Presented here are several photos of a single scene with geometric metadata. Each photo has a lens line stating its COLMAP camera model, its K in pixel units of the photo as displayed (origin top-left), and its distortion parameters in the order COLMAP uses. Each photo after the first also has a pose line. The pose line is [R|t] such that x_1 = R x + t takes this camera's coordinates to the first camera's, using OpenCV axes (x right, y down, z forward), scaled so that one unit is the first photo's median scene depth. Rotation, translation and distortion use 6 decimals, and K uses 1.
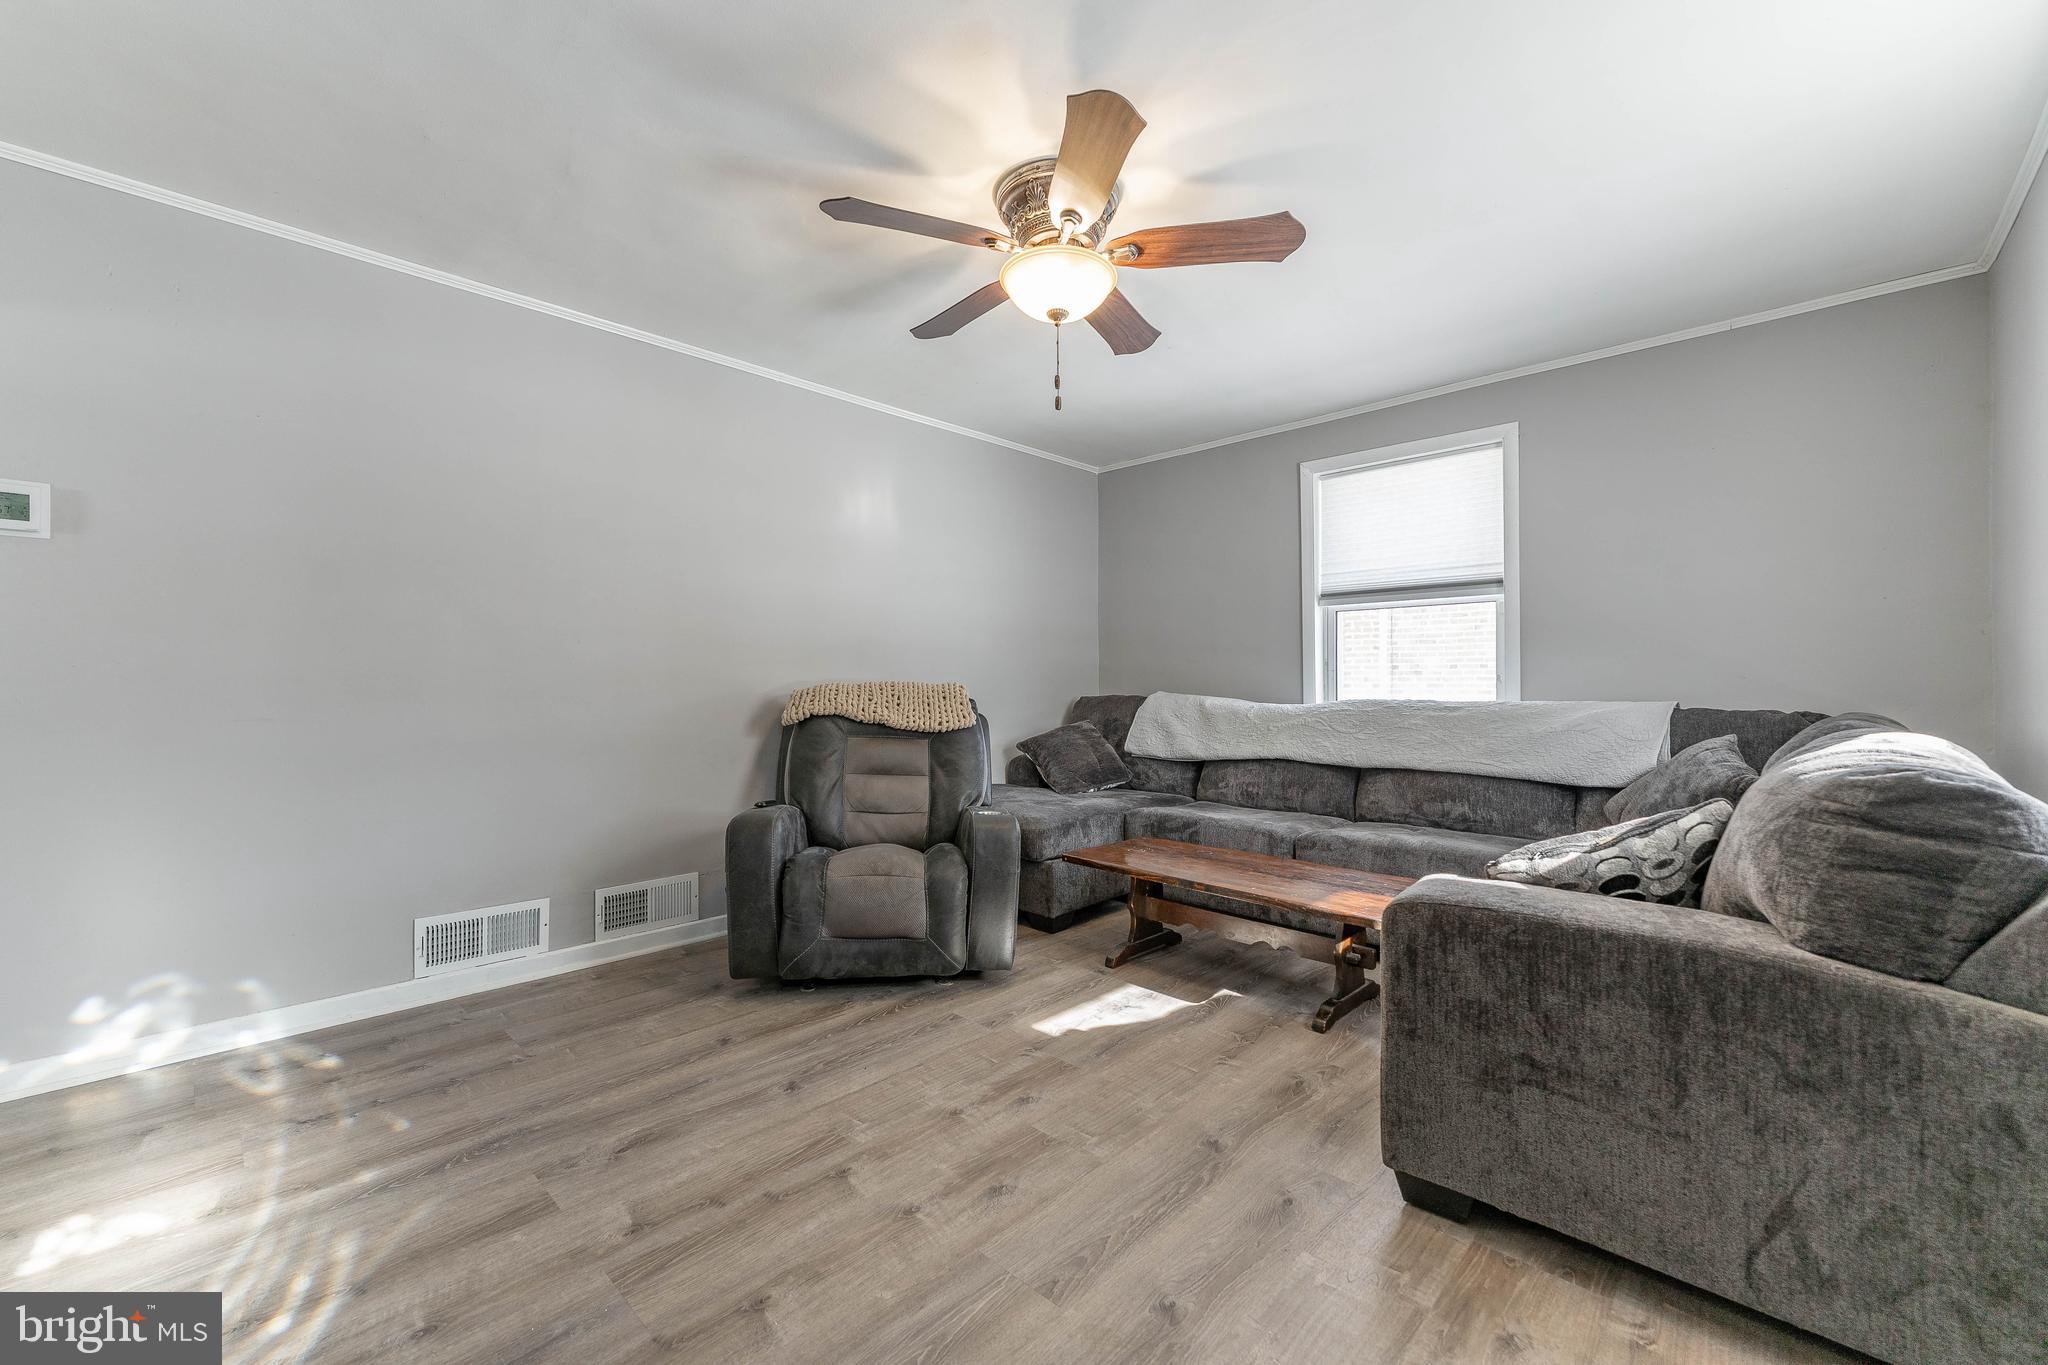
lens RADIAL K [[808.0, 0, 1015.7], [0, 808.0, 685.6], [0, 0, 1]] dist [0.001284, -0.000387]
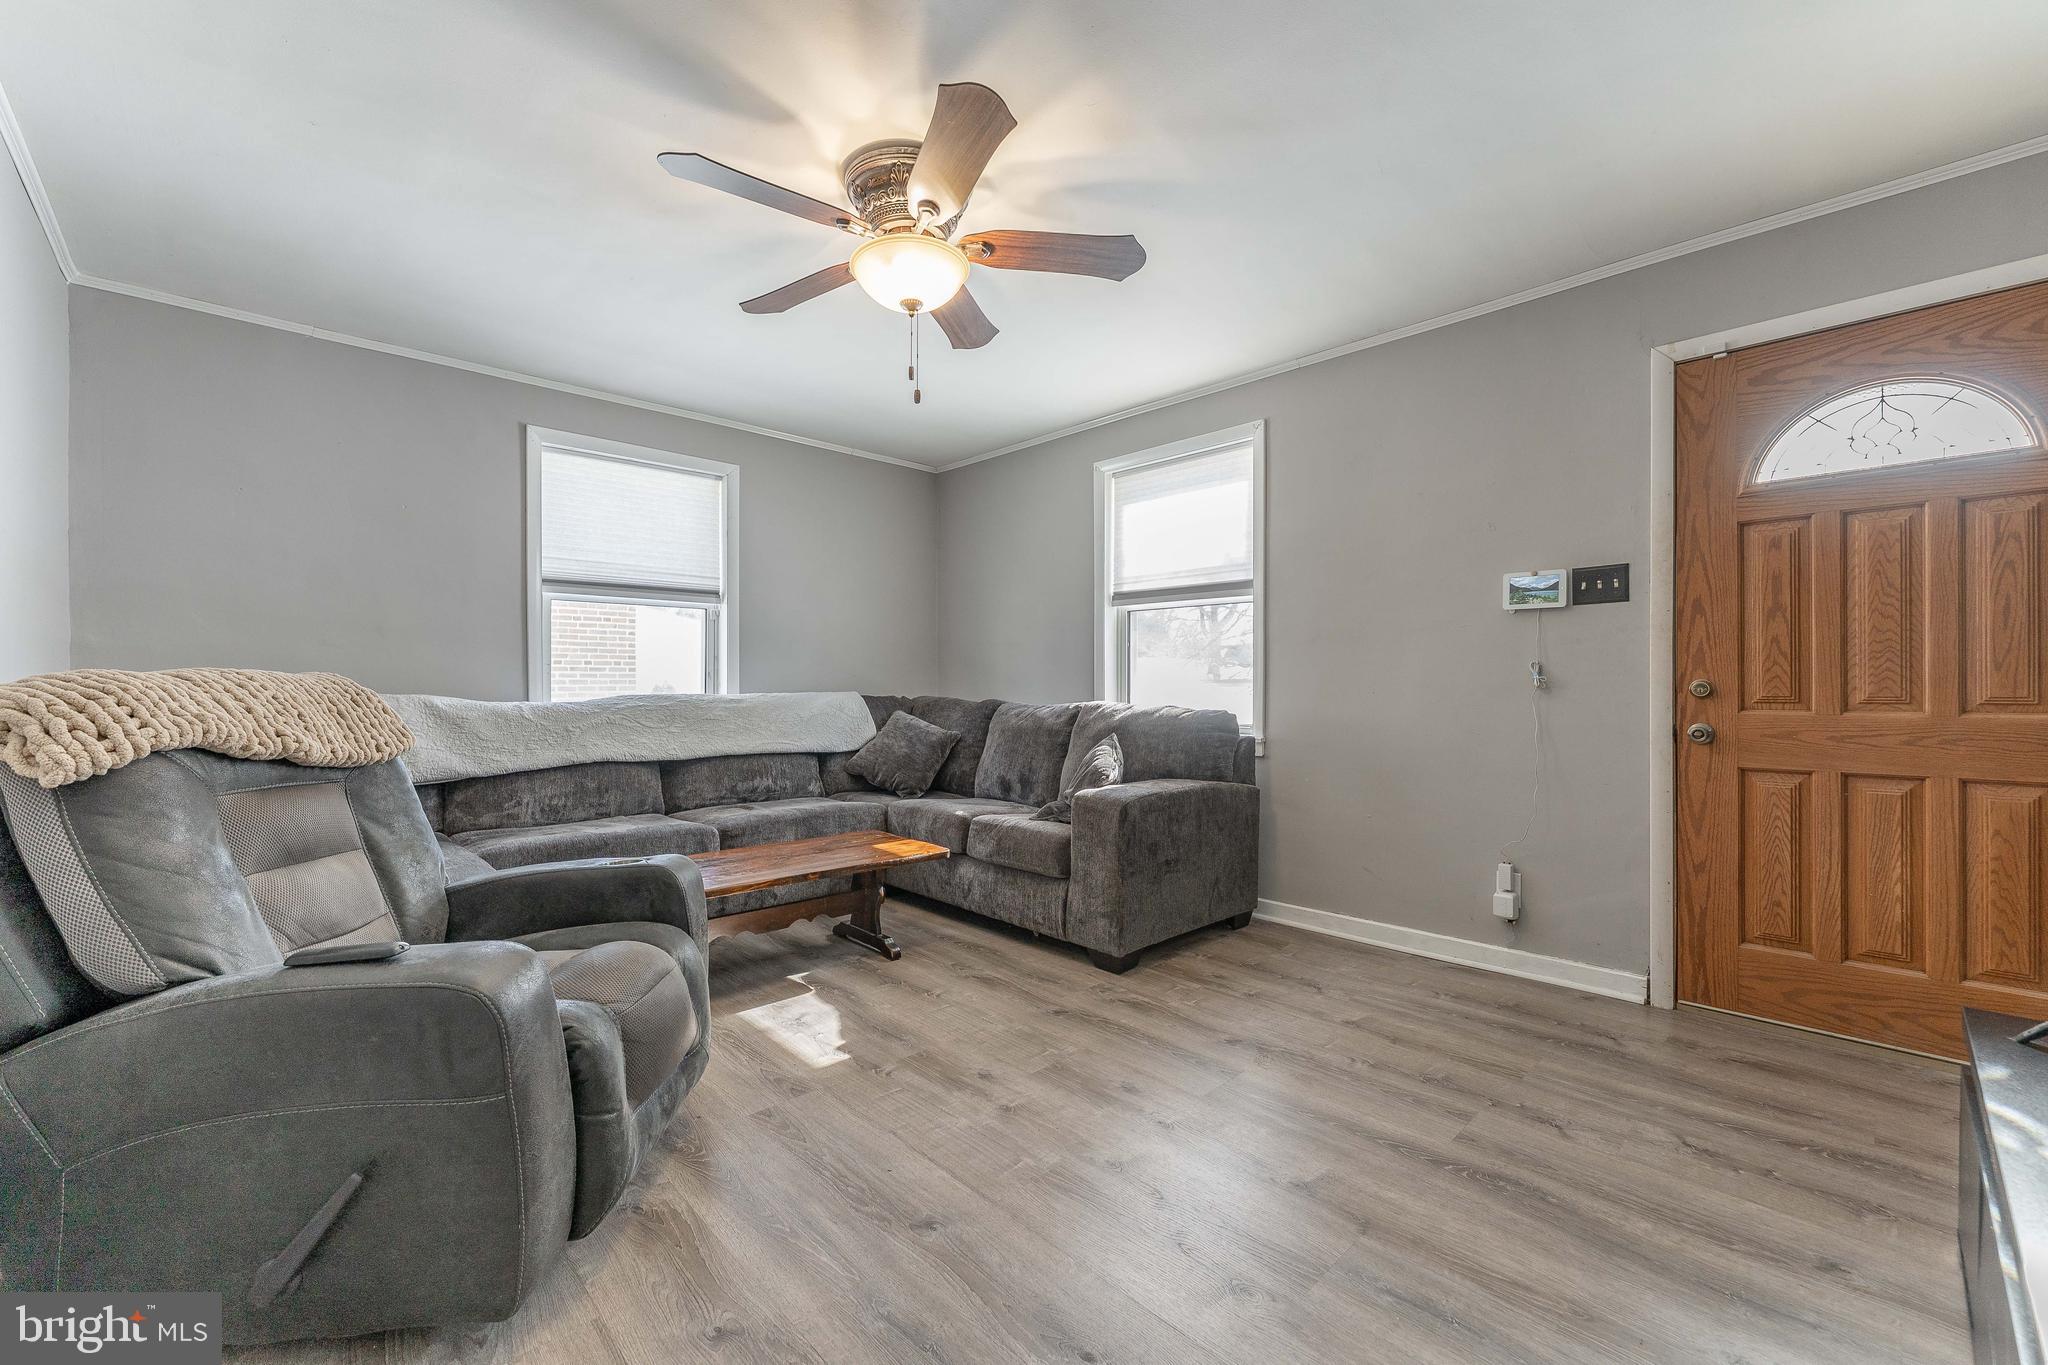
lens RADIAL K [[808.0, 0, 1015.7], [0, 808.0, 685.6], [0, 0, 1]] dist [0.001284, -0.000387]
pose [[0.062502, -0.003758, 0.998038, -0.907230], [0.001565, 0.999992, 0.003667, 0.005259], [-0.998044, 0.001333, 0.062508, 0.791656]]
